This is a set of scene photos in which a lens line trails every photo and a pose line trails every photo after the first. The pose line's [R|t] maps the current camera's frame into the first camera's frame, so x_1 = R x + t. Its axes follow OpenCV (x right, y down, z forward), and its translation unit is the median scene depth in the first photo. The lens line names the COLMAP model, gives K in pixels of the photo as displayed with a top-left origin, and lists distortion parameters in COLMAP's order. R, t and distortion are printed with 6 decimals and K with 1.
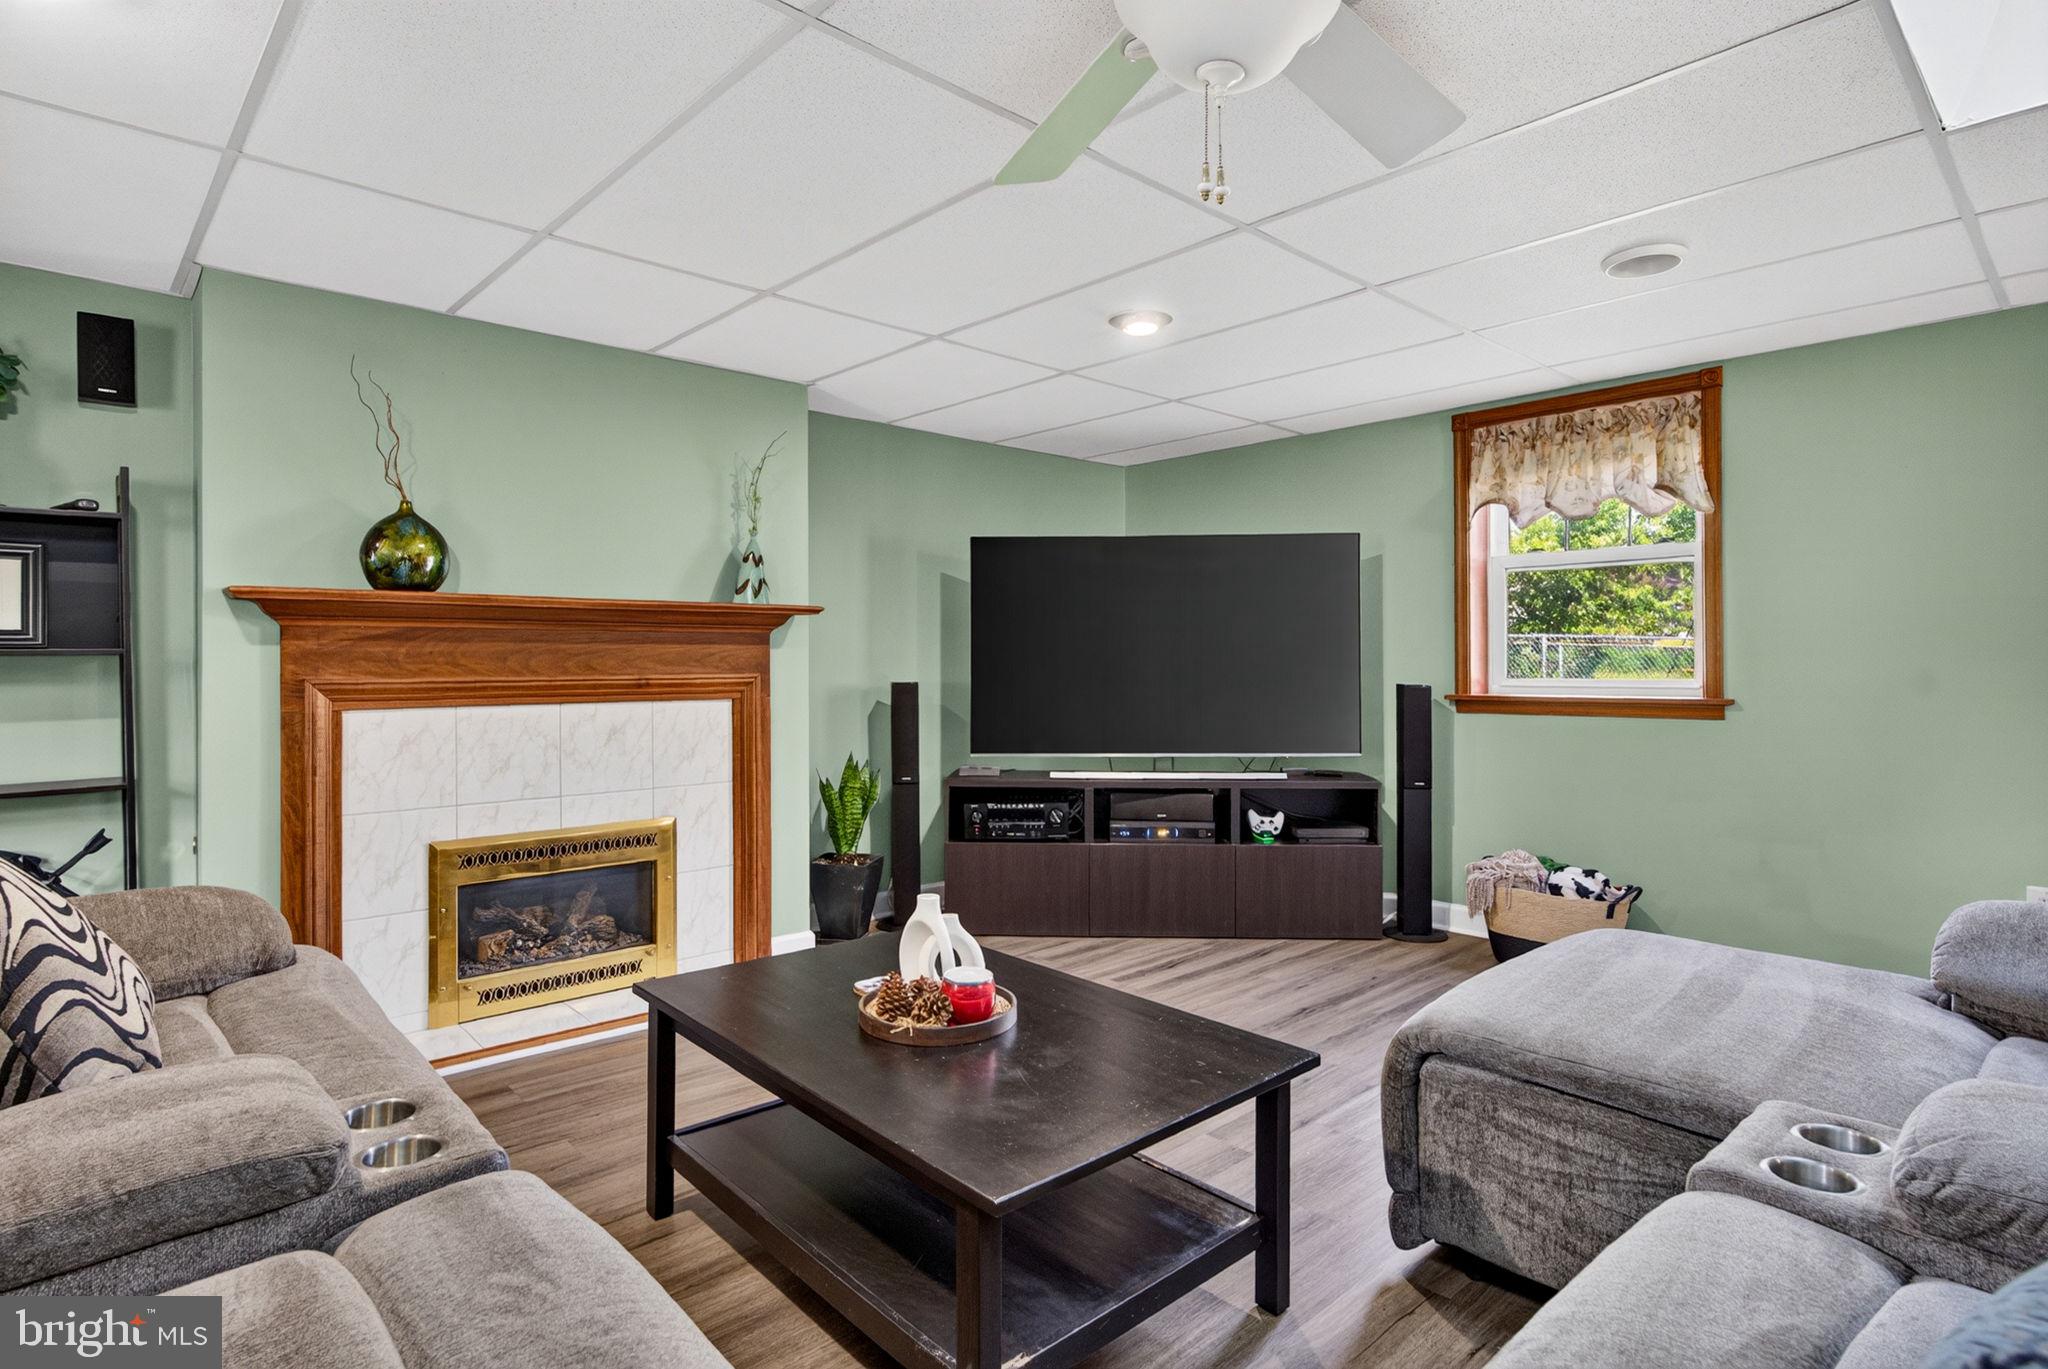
lens RADIAL K [[1043.7, 0, 1024.0], [0, 1043.7, 684.5], [0, 0, 1]] dist [-0.003670, -0.000595]
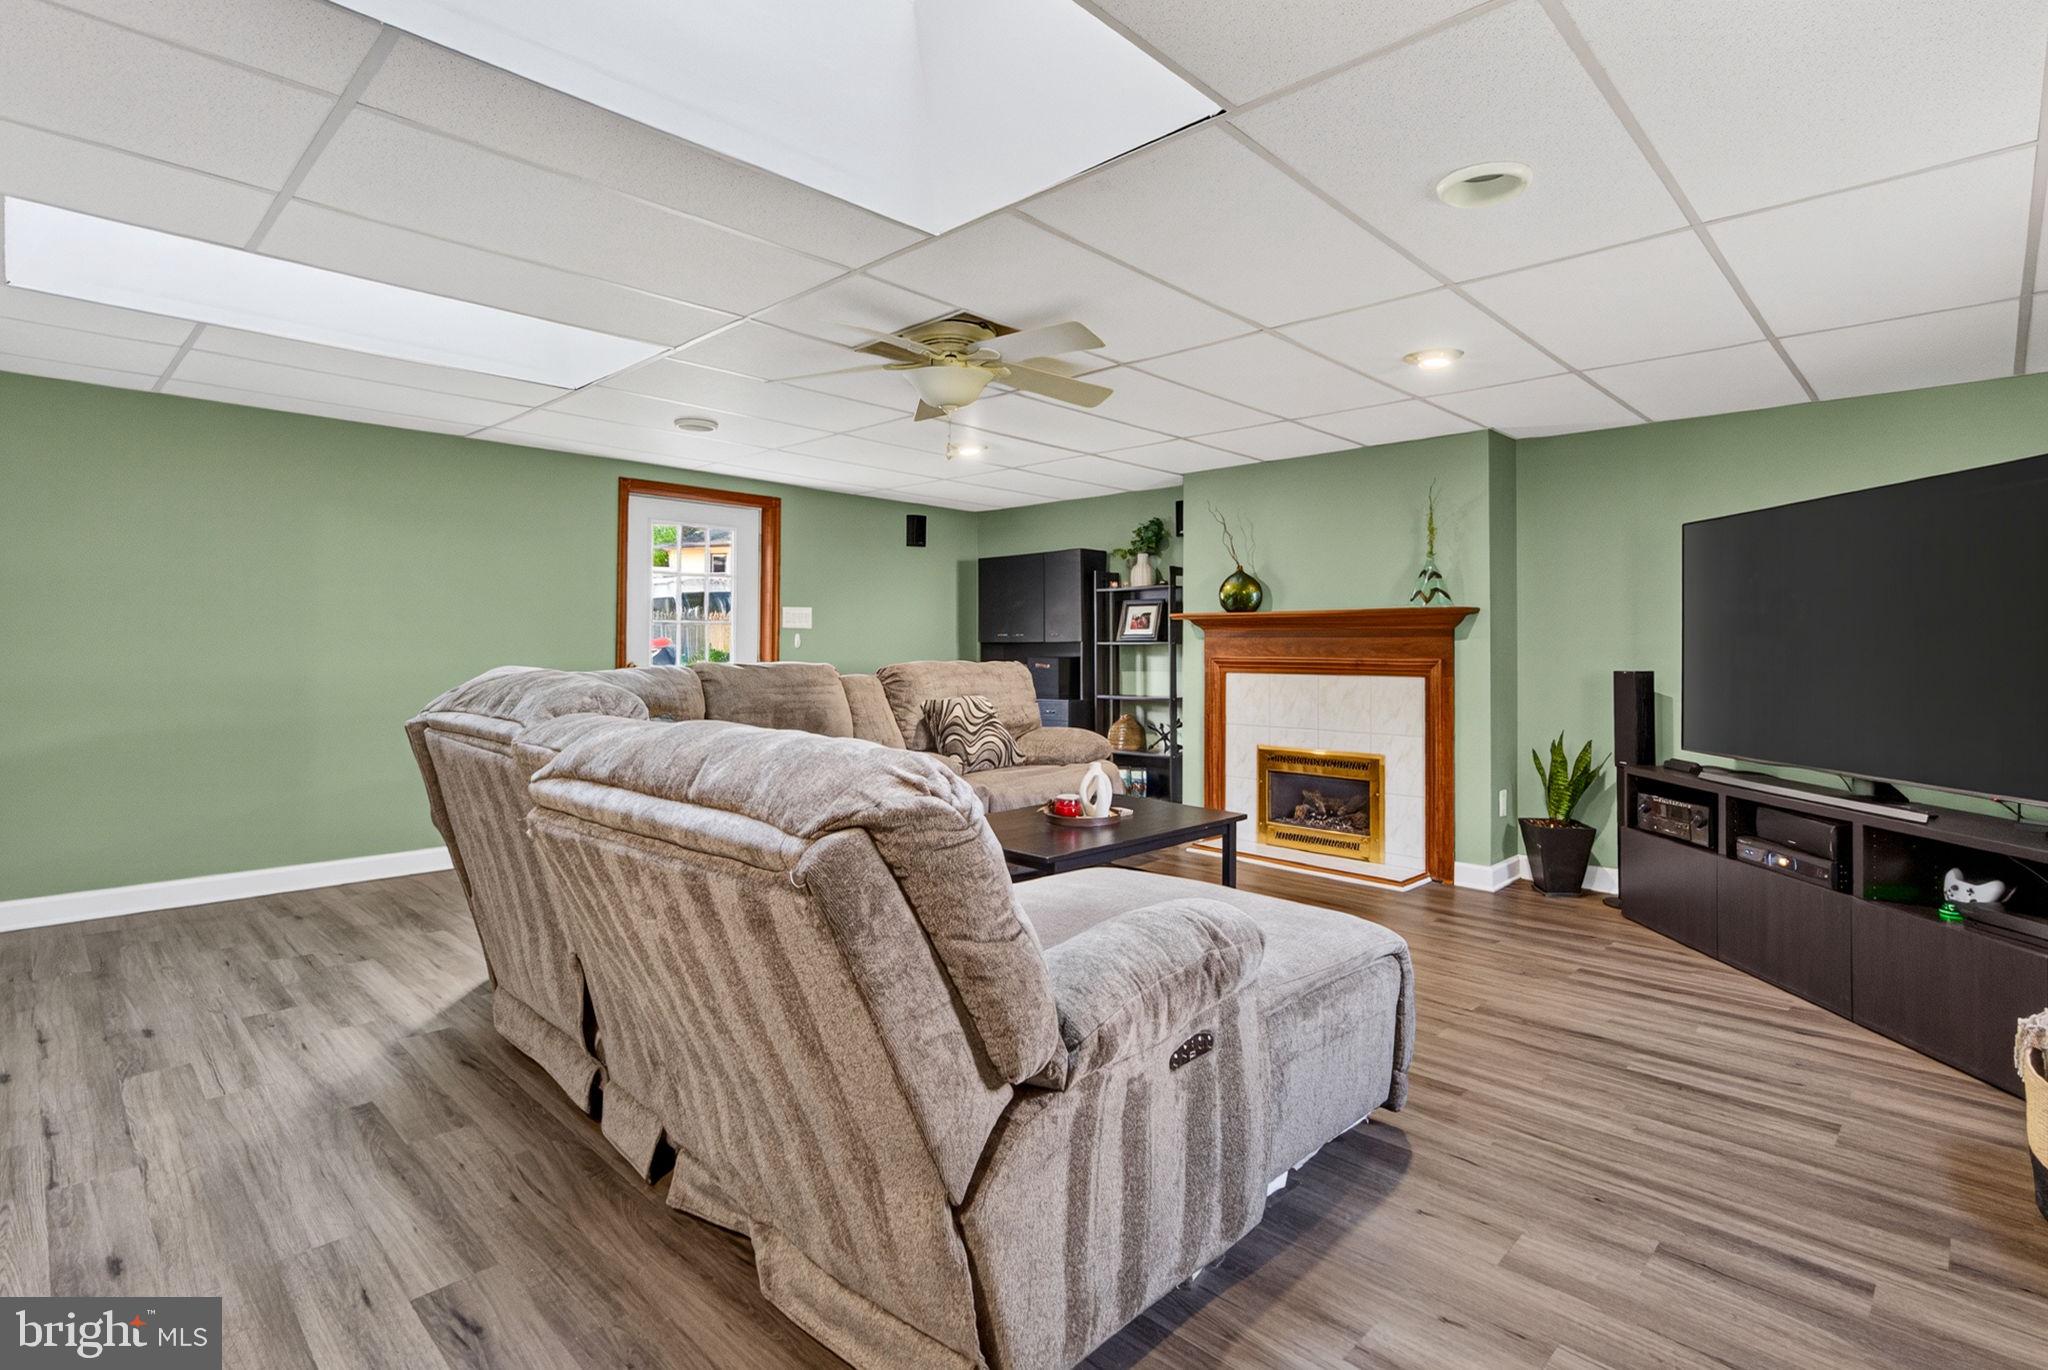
lens RADIAL K [[1043.7, 0, 1024.0], [0, 1043.7, 685.0], [0, 0, 1]] dist [-0.003670, -0.000595]
pose [[0.008484, 0.034850, -0.999357, 1.113623], [-0.032385, 0.998878, 0.034558, -0.005950], [0.999439, 0.032071, 0.009603, 0.467320]]
